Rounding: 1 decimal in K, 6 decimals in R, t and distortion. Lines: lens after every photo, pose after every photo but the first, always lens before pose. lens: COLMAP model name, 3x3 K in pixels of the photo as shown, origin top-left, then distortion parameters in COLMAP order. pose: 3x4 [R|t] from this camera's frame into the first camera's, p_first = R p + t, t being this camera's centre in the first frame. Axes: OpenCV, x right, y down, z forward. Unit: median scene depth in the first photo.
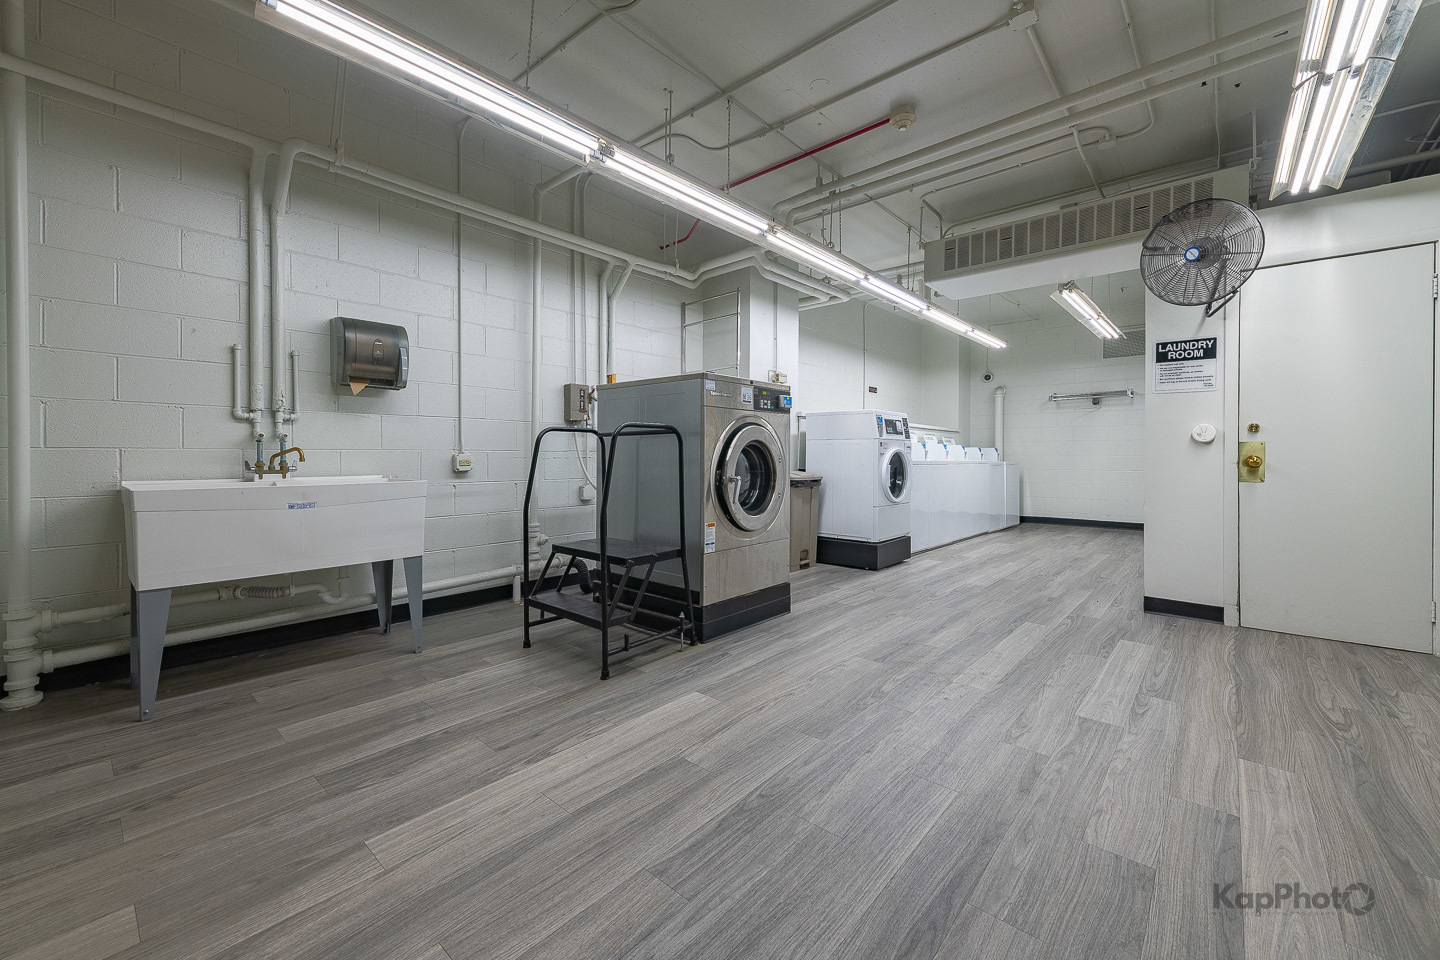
lens RADIAL K [[594.4, 0, 710.7], [0, 594.4, 466.7], [0, 0, 1]] dist [0.016651, -0.005850]
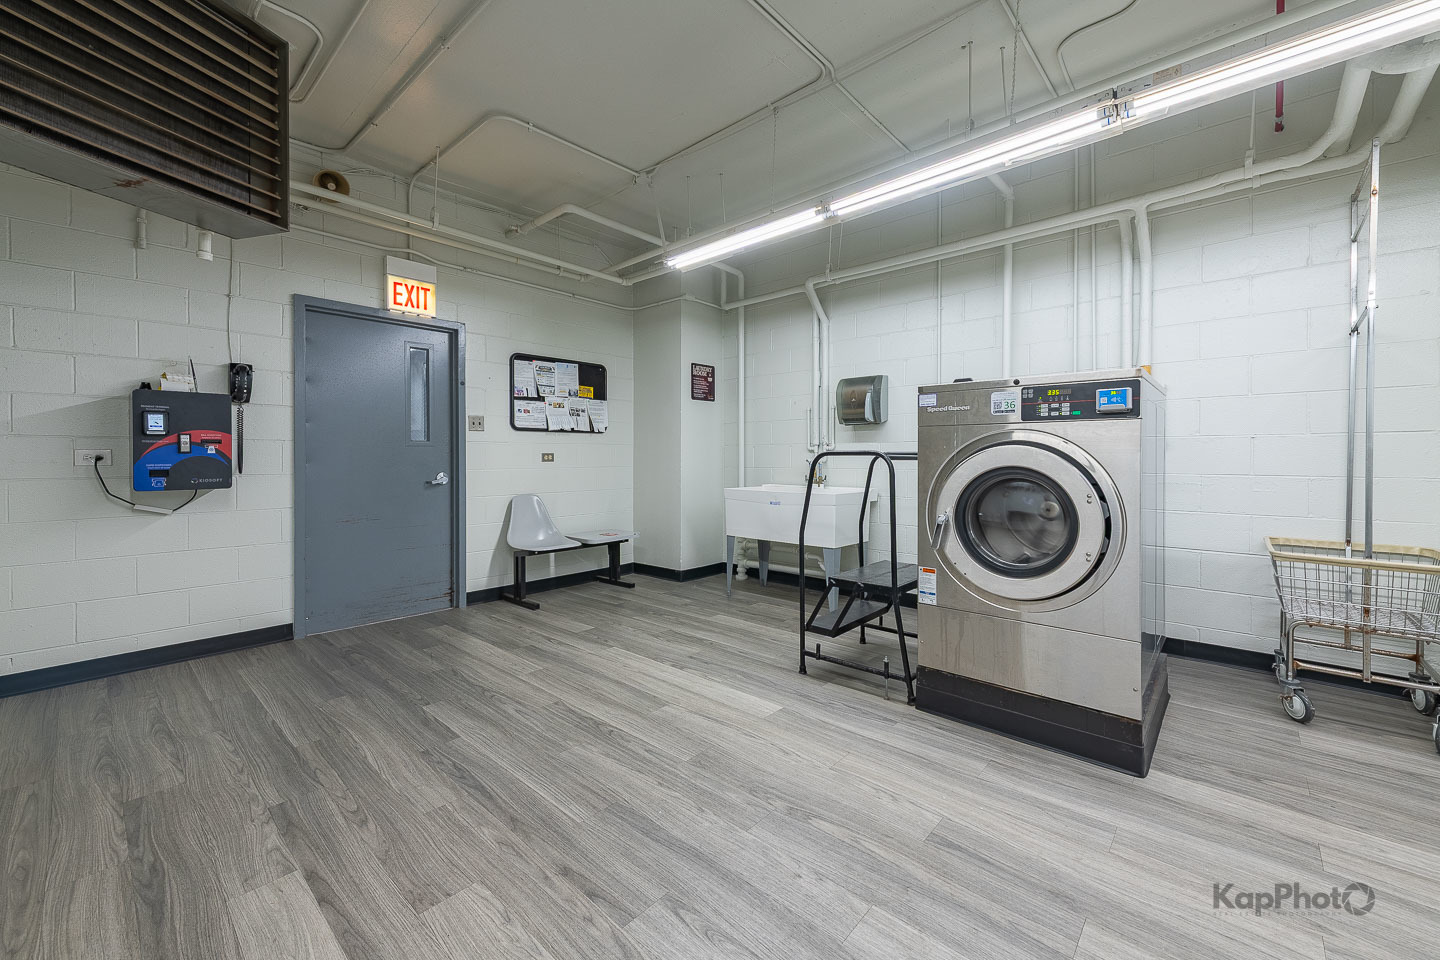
lens RADIAL K [[594.4, 0, 716.1], [0, 594.4, 462.0], [0, 0, 1]] dist [0.016651, -0.005850]
pose [[-0.047261, 0.010193, -0.998831, 1.107879], [-0.019087, 0.999756, 0.011105, -0.072813], [0.998700, 0.019589, -0.047055, 0.987815]]
